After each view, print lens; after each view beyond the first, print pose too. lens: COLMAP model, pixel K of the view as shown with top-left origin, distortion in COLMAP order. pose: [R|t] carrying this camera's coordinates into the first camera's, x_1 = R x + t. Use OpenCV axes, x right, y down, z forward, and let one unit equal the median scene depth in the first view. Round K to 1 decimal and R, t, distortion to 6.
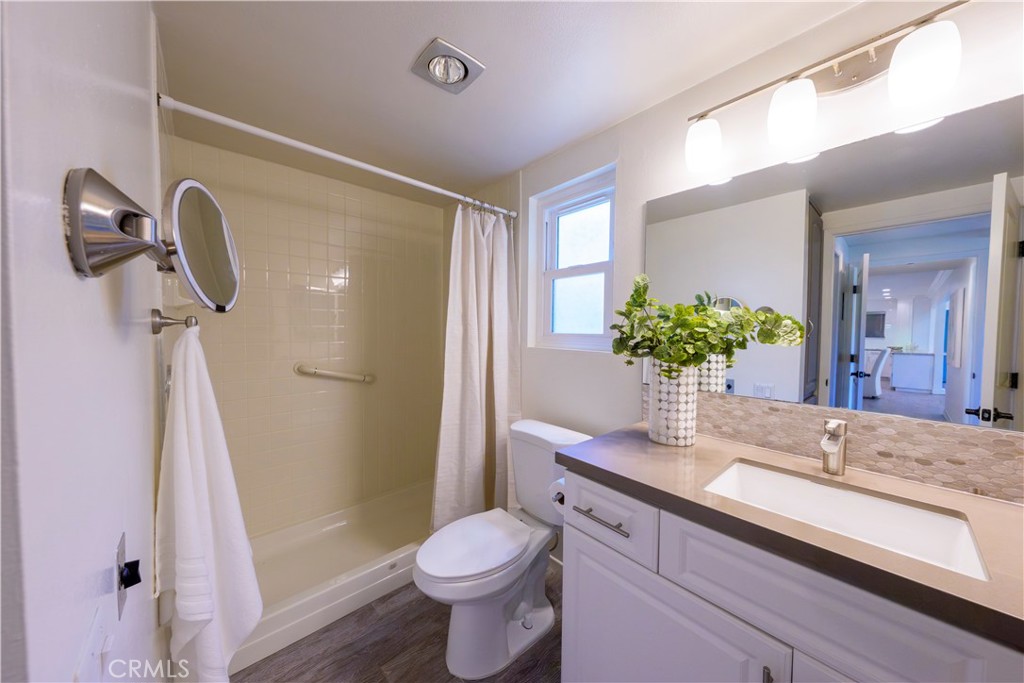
lens RADIAL K [[348.2, 0, 512.0], [0, 348.2, 341.5], [0, 0, 1]] dist [0.000156, 0.000013]
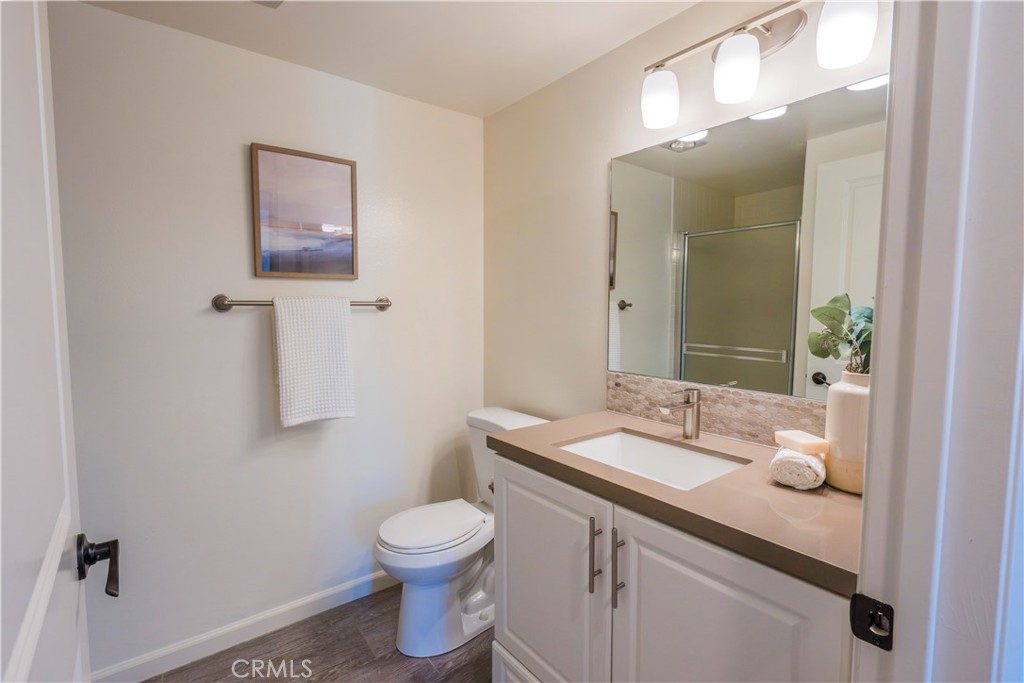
lens RADIAL K [[481.1, 0, 512.0], [0, 481.1, 341.5], [0, 0, 1]] dist [-0.000661, 0.000272]
pose [[0.998866, -0.000215, -0.047606, 0.391065], [0.001865, 0.999399, 0.034613, 0.022194], [0.047570, -0.034662, 0.998266, -0.456618]]
